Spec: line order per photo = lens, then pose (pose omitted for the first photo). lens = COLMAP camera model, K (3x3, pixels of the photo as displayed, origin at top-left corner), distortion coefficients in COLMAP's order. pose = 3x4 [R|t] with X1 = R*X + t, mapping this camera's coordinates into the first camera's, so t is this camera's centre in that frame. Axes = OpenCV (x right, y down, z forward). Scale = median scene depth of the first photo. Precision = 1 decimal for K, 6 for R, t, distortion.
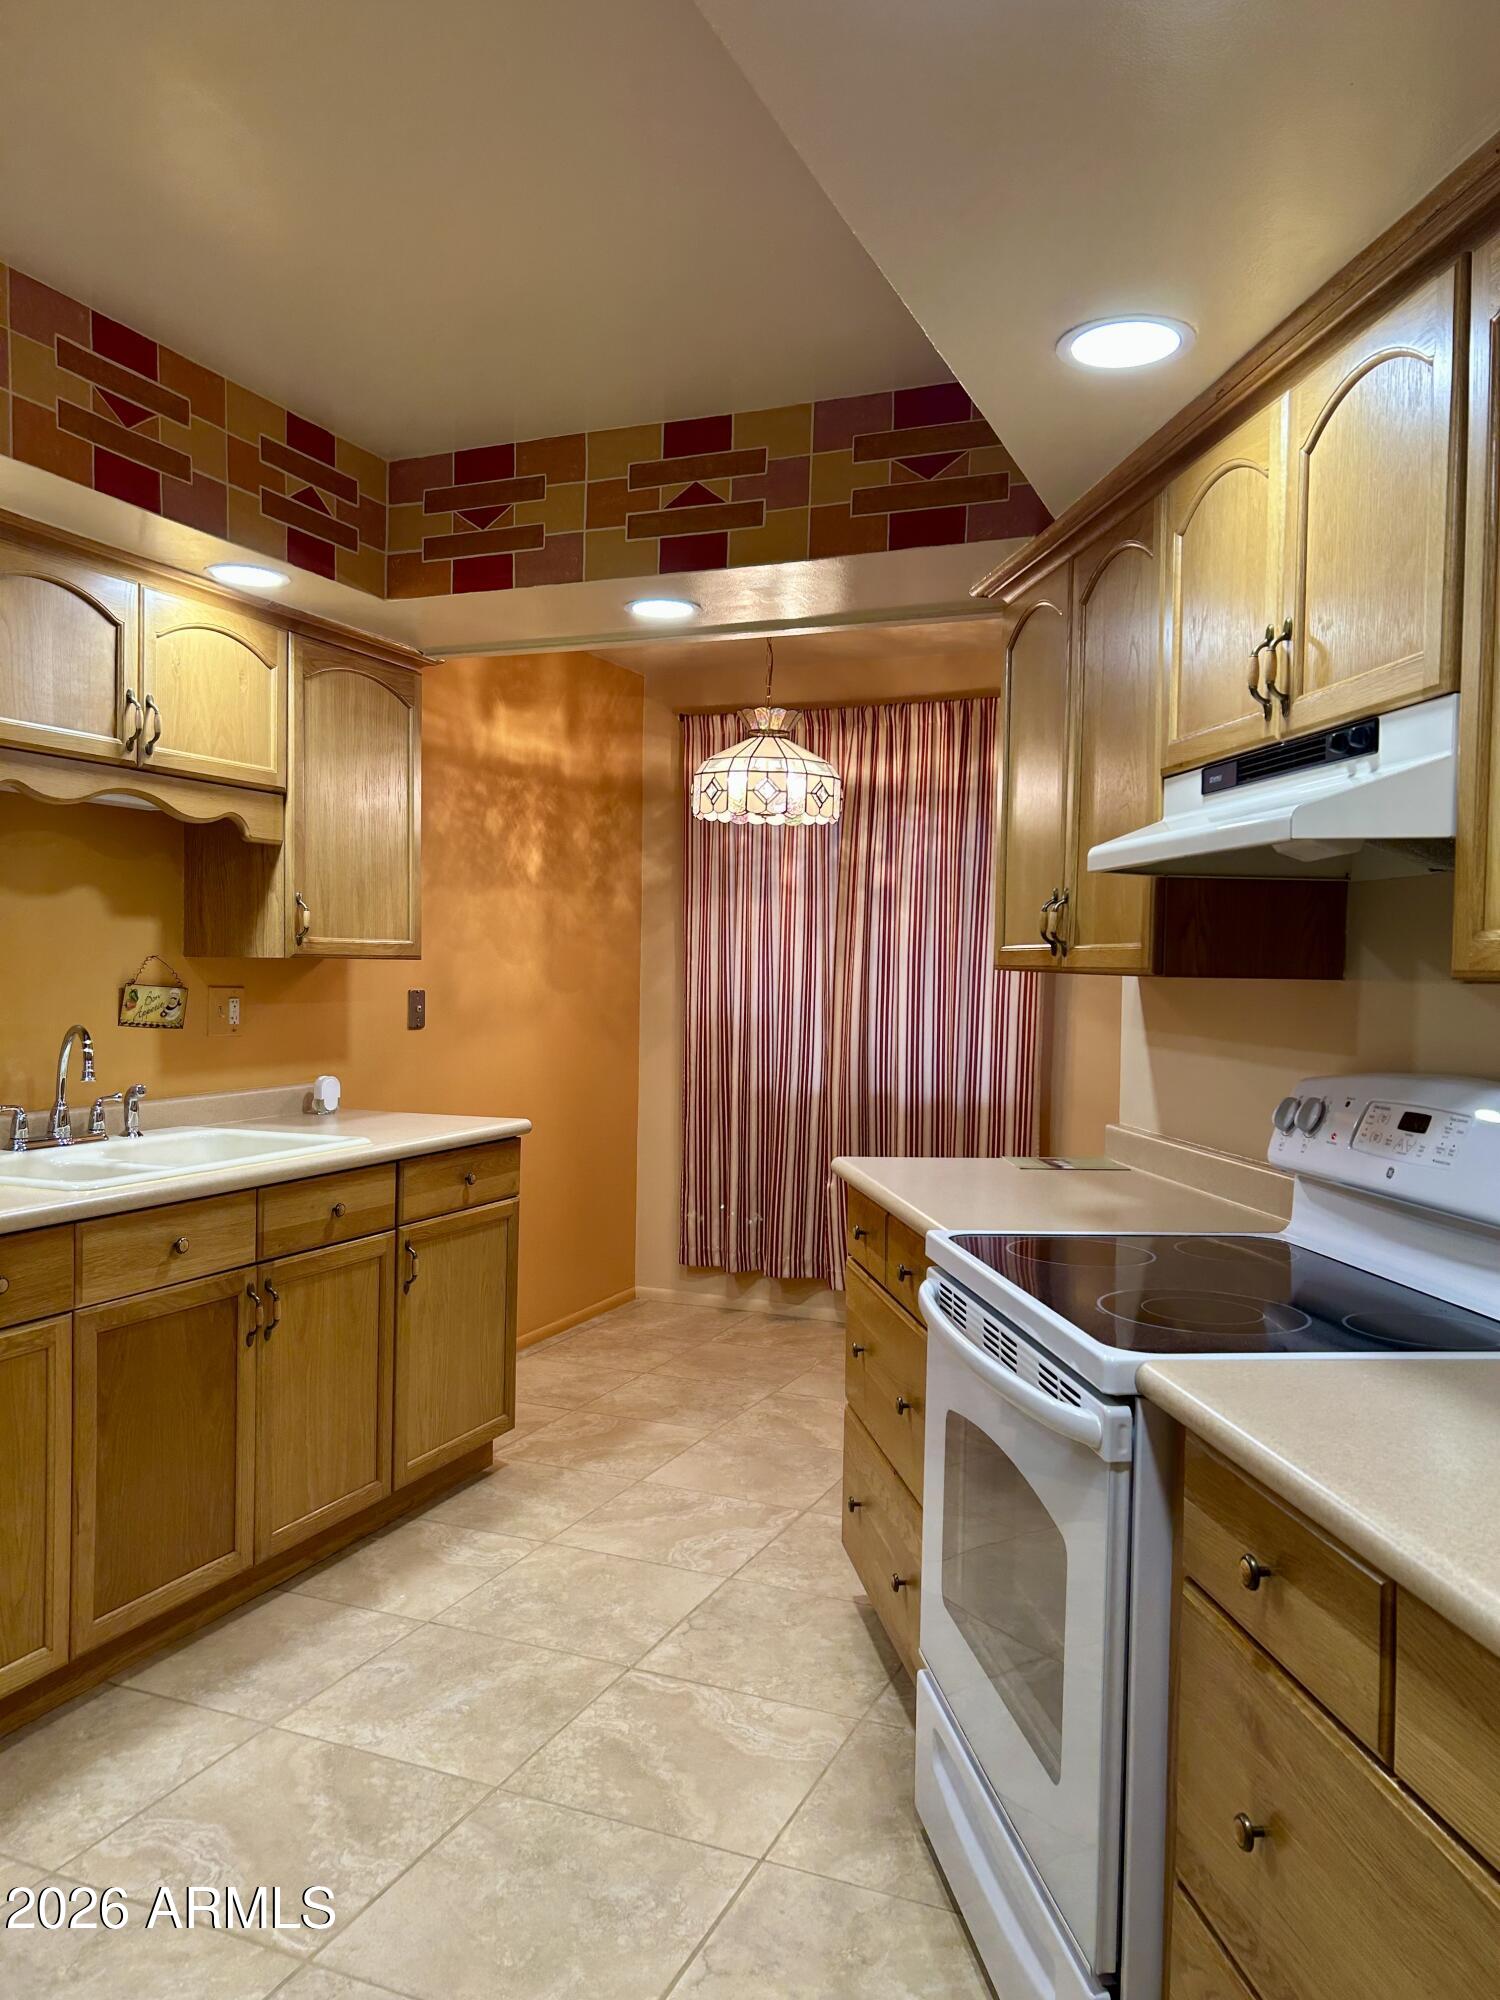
lens RADIAL K [[1507.0, 0, 750.0], [0, 1507.0, 1000.0], [0, 0, 1]] dist [0.072802, -0.087672]
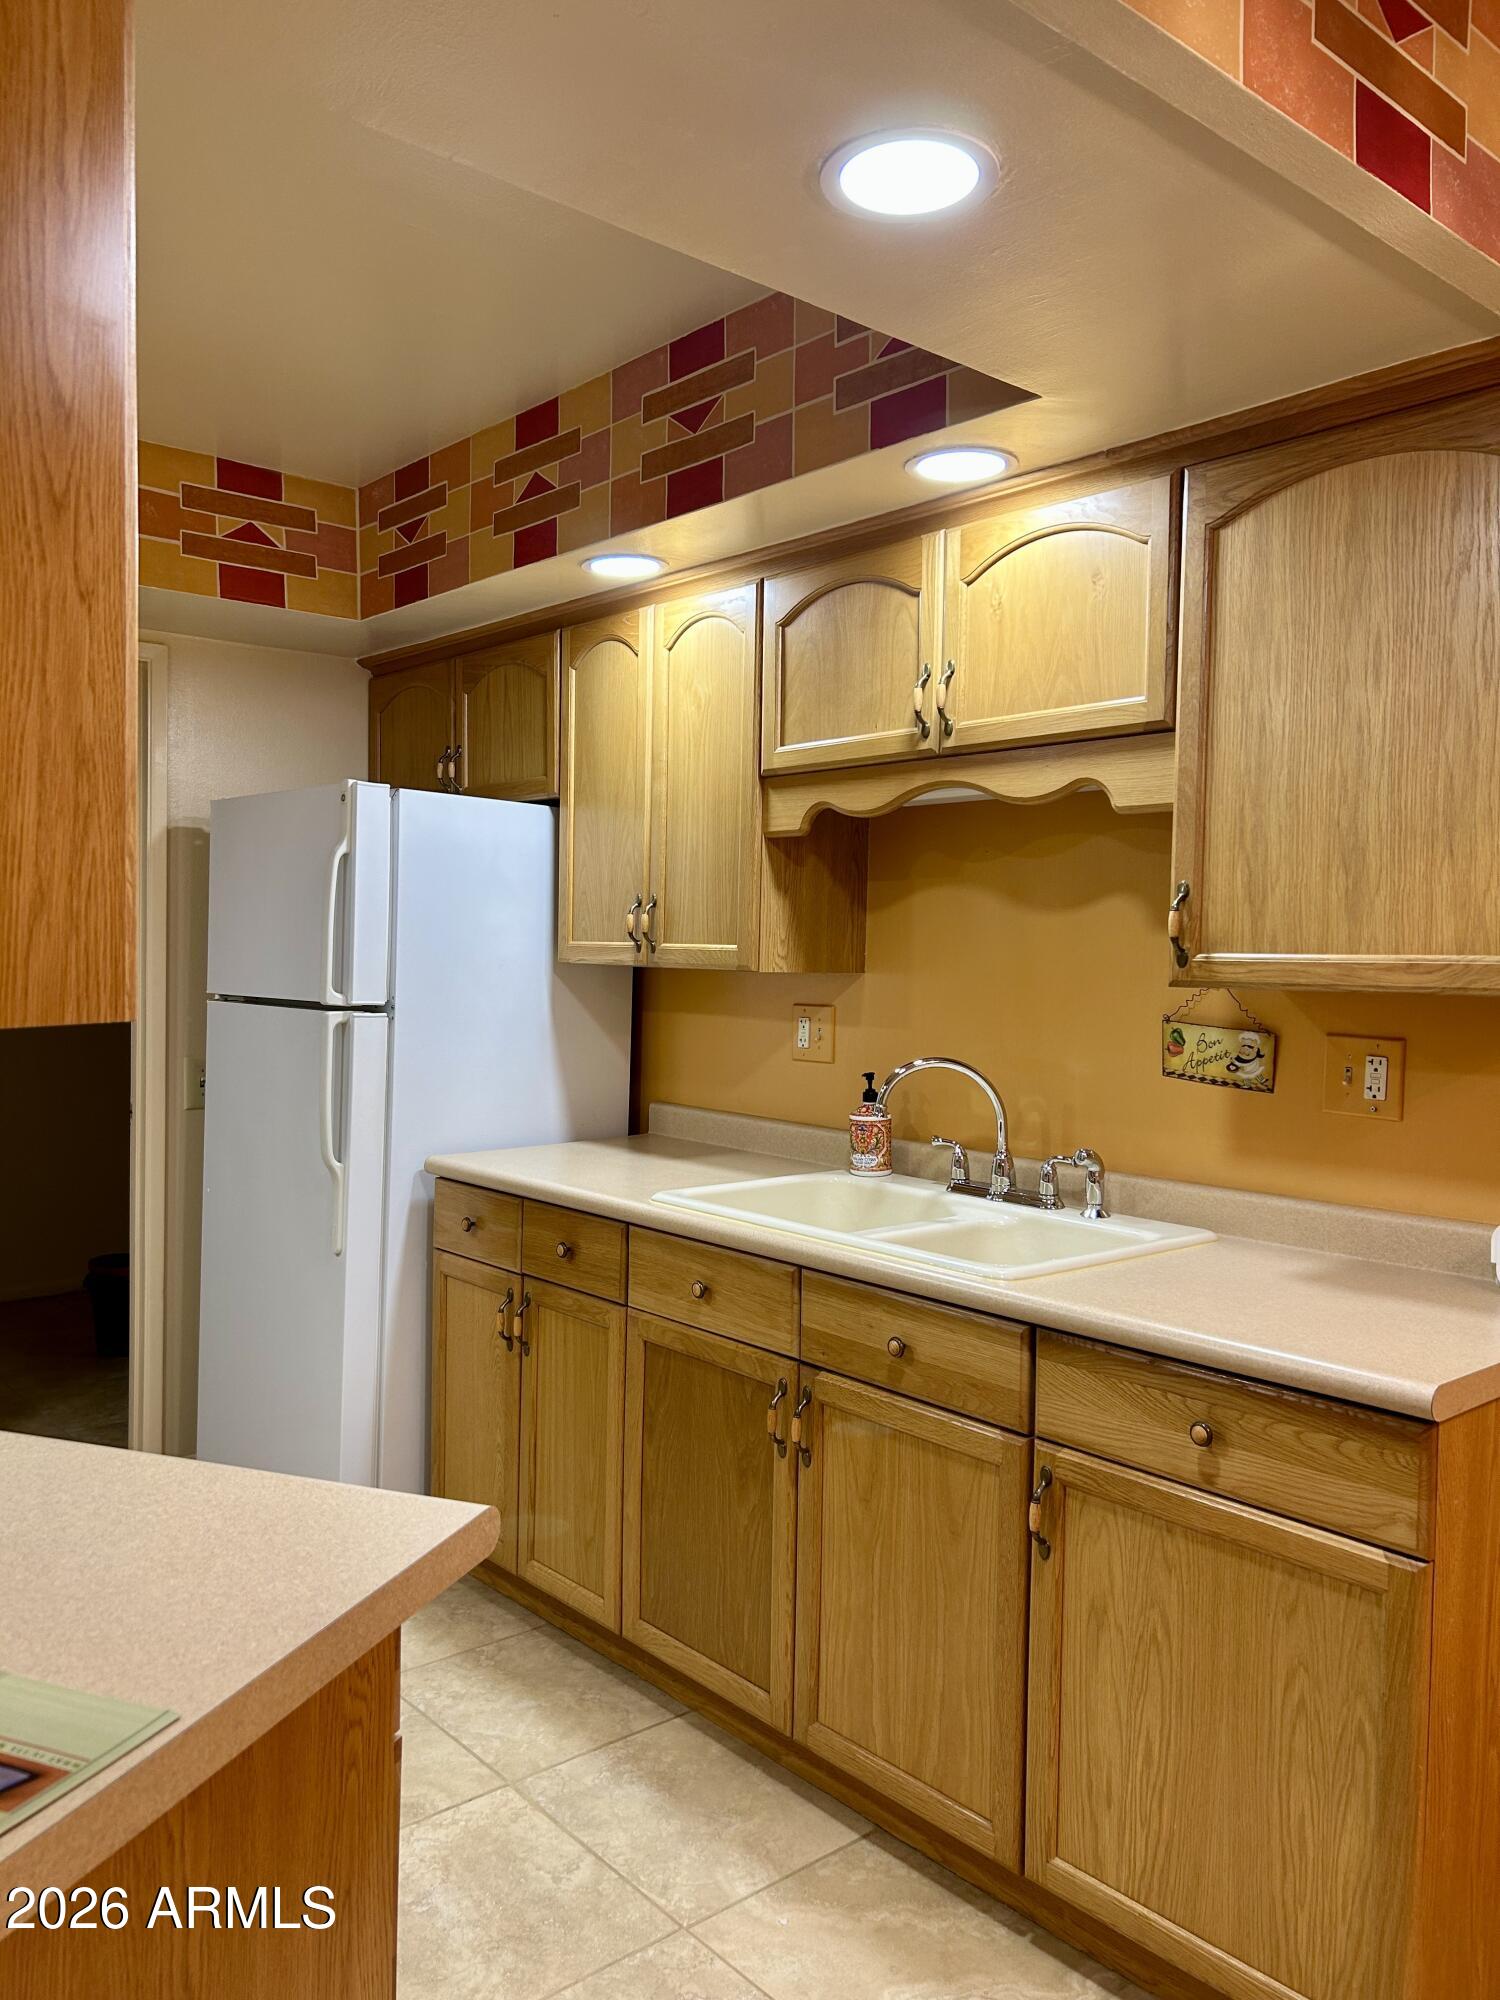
lens RADIAL K [[1507.0, 0, 750.0], [0, 1507.0, 1000.0], [0, 0, 1]] dist [0.072802, -0.087672]
pose [[-0.442239, 0.011784, -0.896820, 0.347434], [-0.039579, 0.998683, 0.032639, -0.036868], [0.896024, 0.049930, -0.441190, 1.143040]]
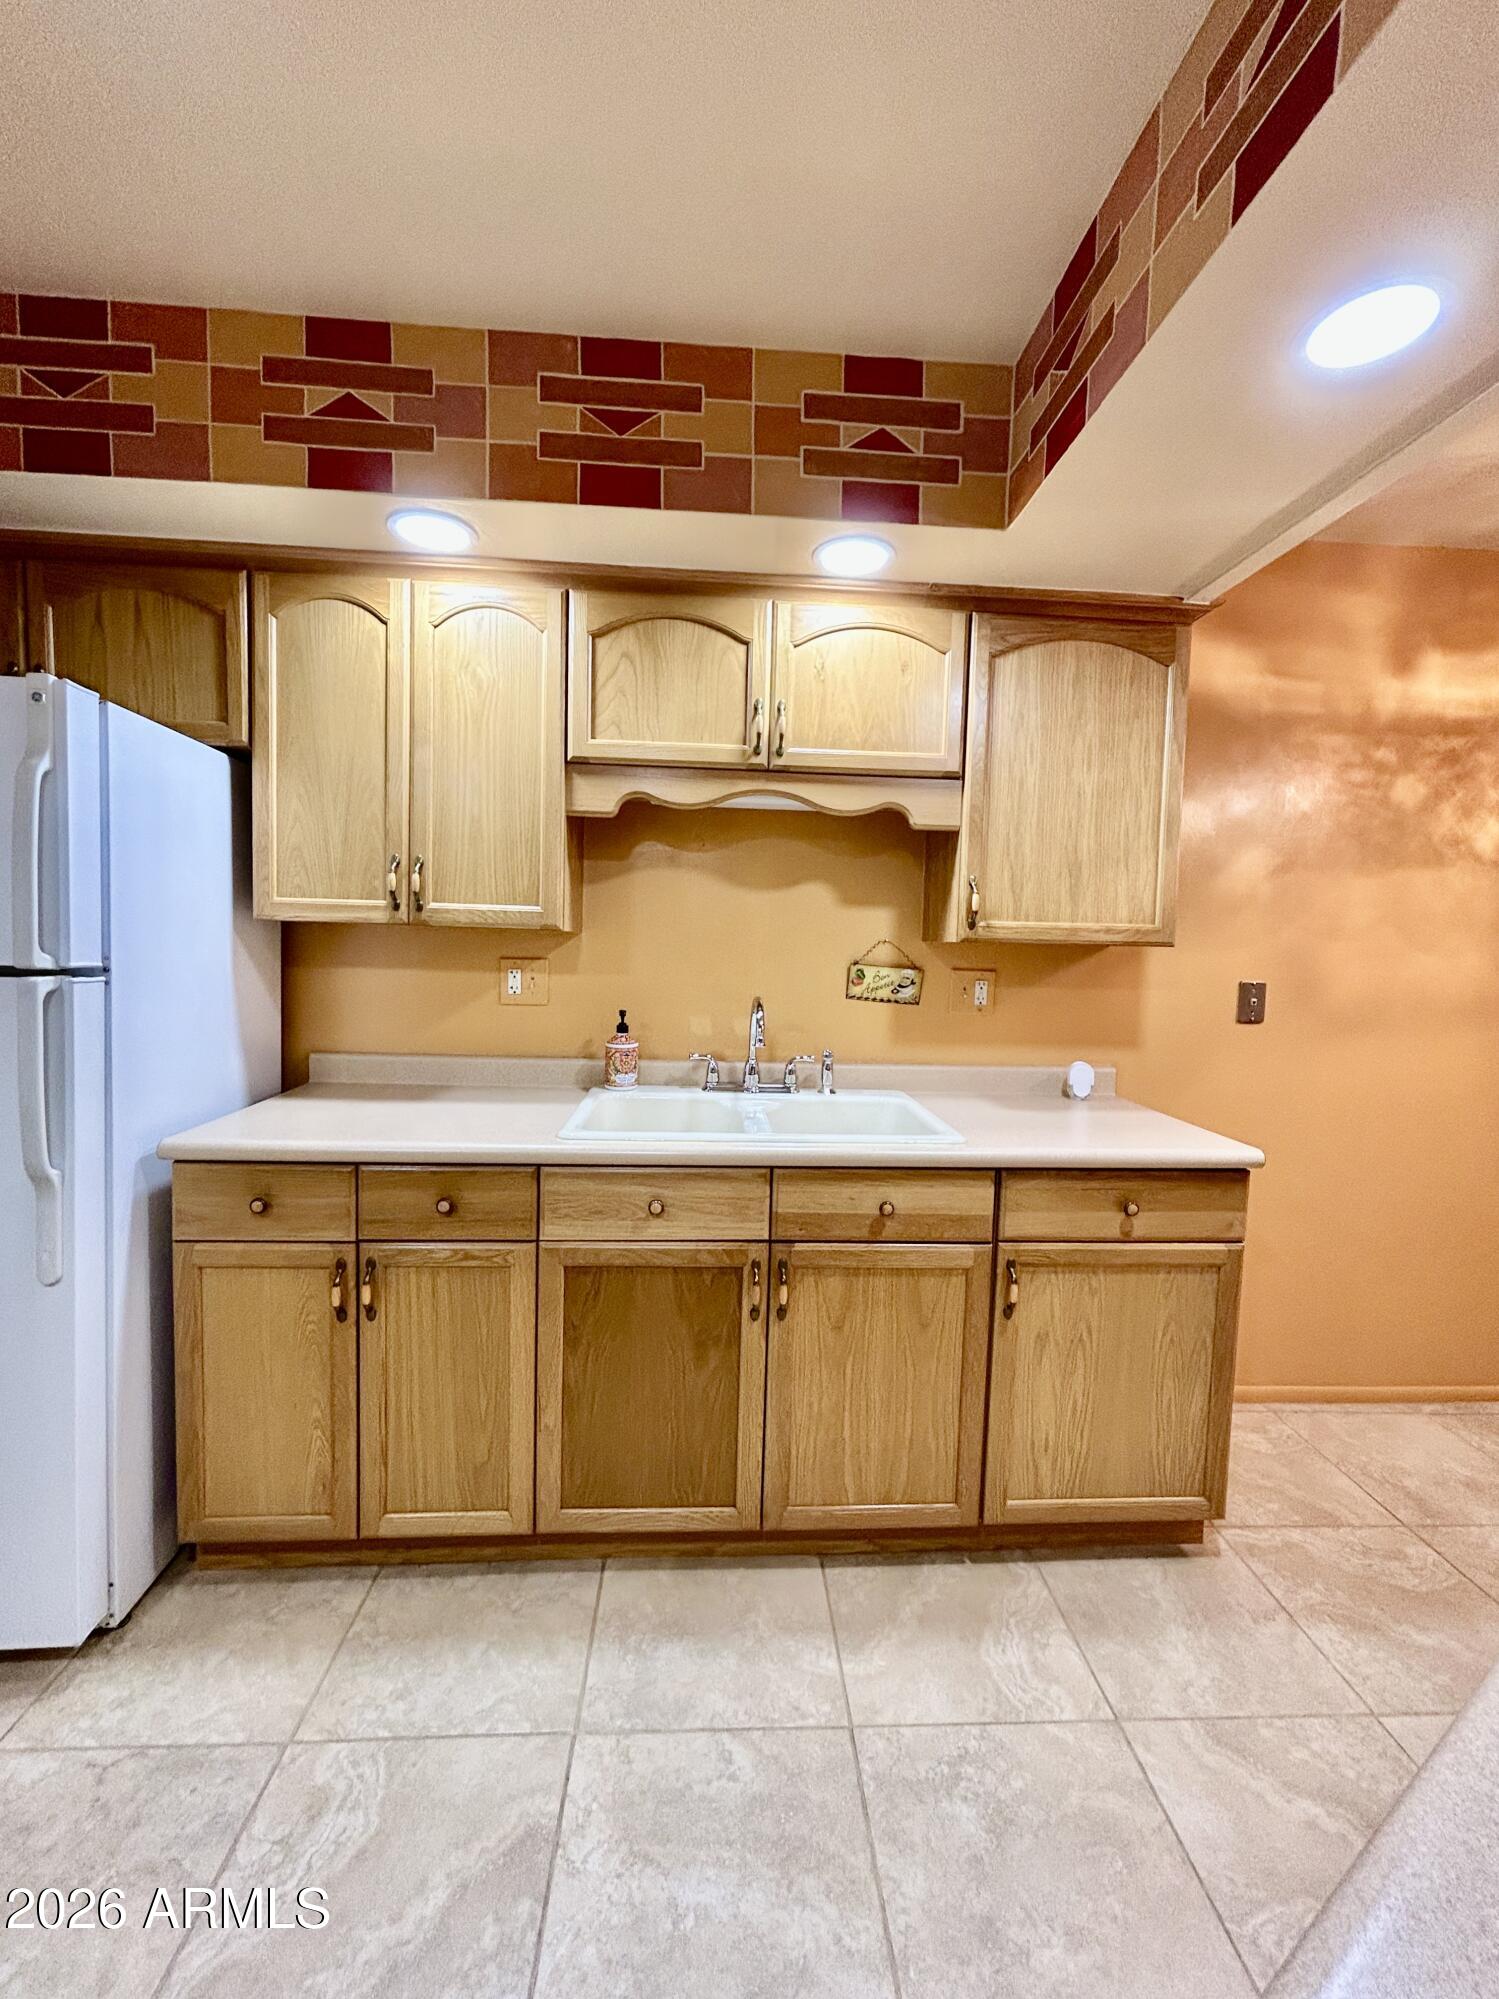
lens RADIAL K [[820.0, 0, 750.5], [0, 820.0, 993.5], [0, 0, 1]] dist [-0.000520, 0.000516]
pose [[0.440685, 0.055958, -0.895916, 0.127680], [-0.039085, 0.998305, 0.043128, -0.011884], [0.896811, 0.016011, 0.442125, 0.646559]]
